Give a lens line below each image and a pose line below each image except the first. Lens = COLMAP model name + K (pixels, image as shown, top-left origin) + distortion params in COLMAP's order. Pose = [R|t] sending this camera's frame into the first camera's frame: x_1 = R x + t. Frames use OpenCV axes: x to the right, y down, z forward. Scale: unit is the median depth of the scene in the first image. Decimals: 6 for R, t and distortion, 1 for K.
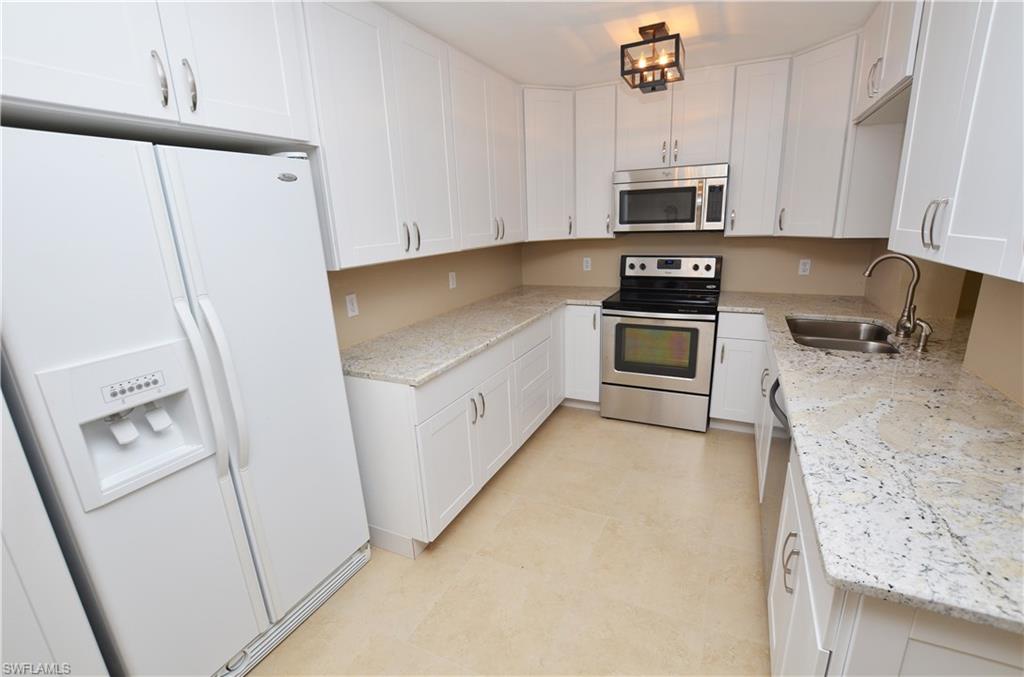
lens RADIAL K [[451.1, 0, 515.9], [0, 451.1, 341.8], [0, 0, 1]] dist [-0.031593, 0.000824]
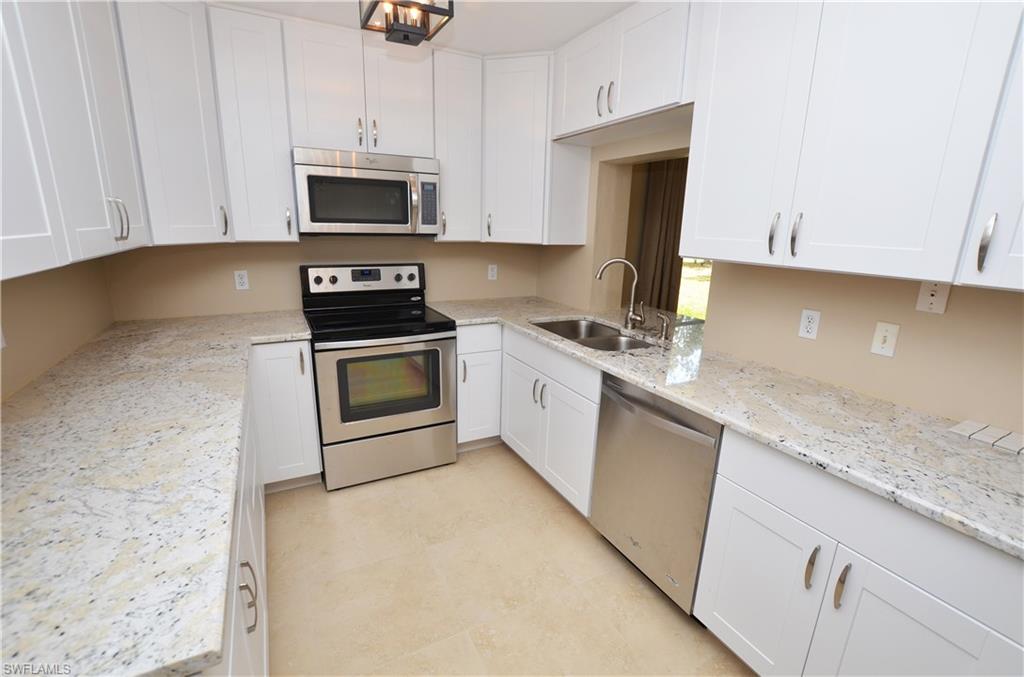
lens RADIAL K [[451.1, 0, 515.9], [0, 451.1, 341.8], [0, 0, 1]] dist [-0.031593, 0.000824]
pose [[0.588328, -0.153195, 0.793978, -0.182954], [0.164538, 0.984028, 0.067944, -0.074450], [-0.791705, 0.090666, 0.604138, 0.353134]]
